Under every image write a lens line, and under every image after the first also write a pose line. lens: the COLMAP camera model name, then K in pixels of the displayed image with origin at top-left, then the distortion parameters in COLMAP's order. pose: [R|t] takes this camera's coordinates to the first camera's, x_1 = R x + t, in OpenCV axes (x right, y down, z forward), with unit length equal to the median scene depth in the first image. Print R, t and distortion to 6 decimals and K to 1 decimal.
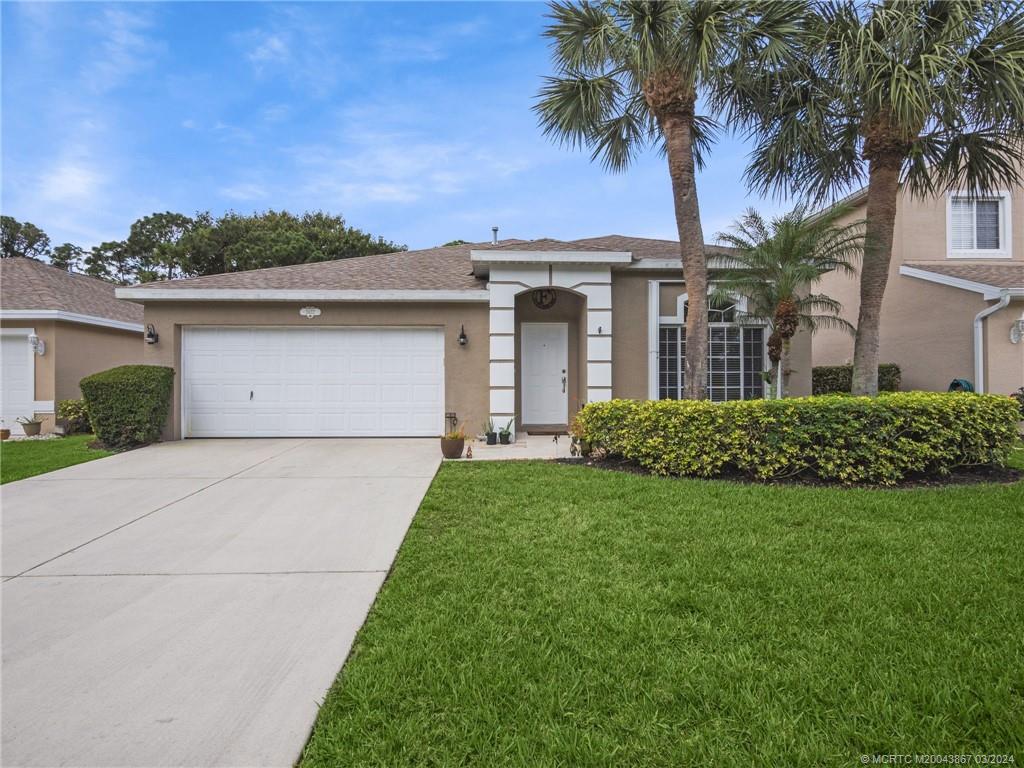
lens RADIAL K [[438.9, 0, 512.0], [0, 438.9, 384.0], [0, 0, 1]] dist [0.002112, 0.000243]
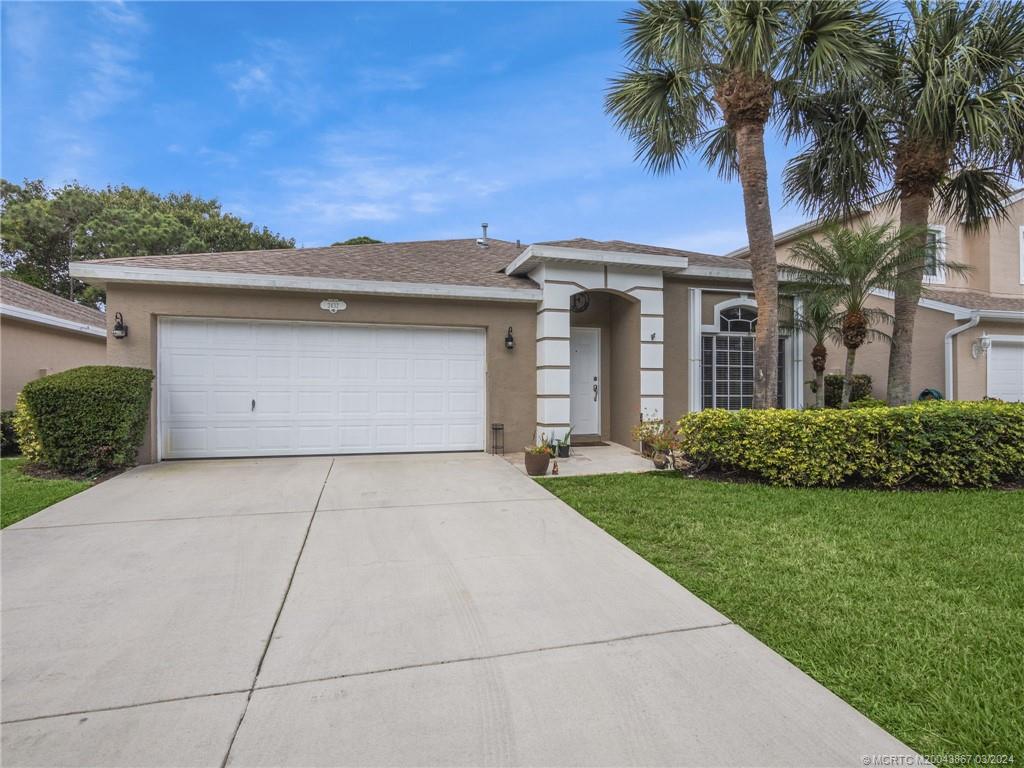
lens RADIAL K [[448.0, 0, 497.8], [0, 448.0, 392.5], [0, 0, 1]] dist [0.001893, 0.000083]
pose [[0.979915, 0.002721, 0.199399, -0.332719], [-0.003249, 0.999992, 0.002321, -0.000907], [-0.199391, -0.002922, 0.979916, 0.102638]]
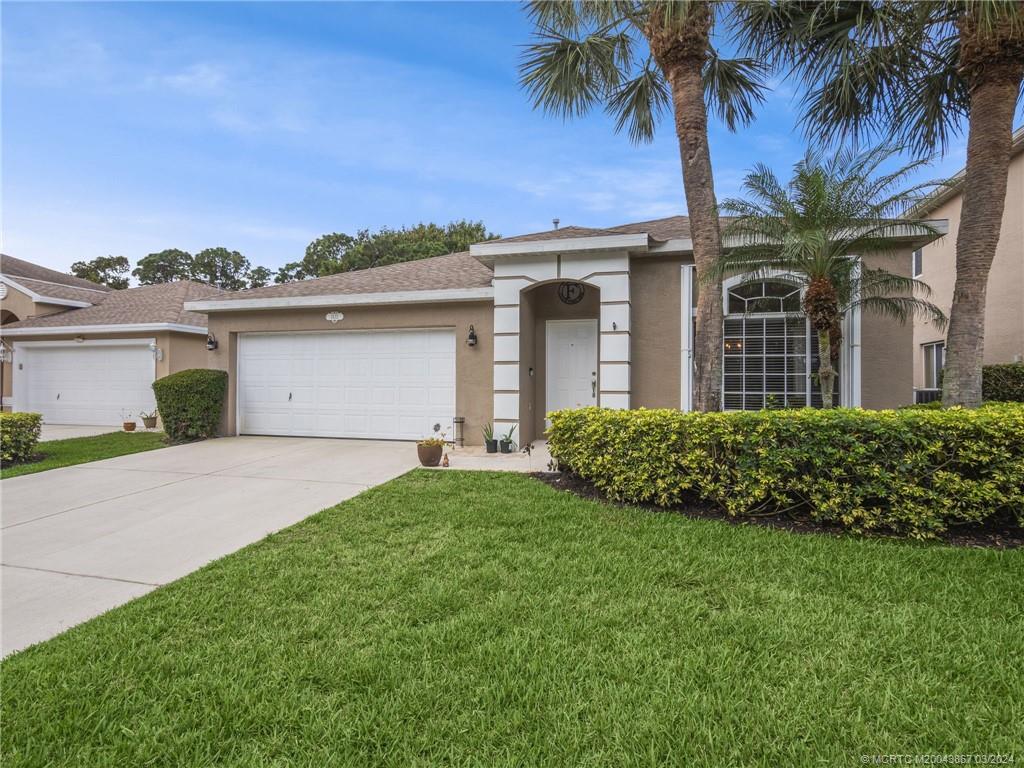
lens RADIAL K [[451.8, 0, 535.3], [0, 451.8, 384.5], [0, 0, 1]] dist [0.000840, -0.000025]
pose [[0.965819, 0.004185, -0.259183, 0.282982], [-0.004745, 0.999988, -0.001536, -0.005223], [0.259173, 0.002713, 0.965827, 0.097767]]
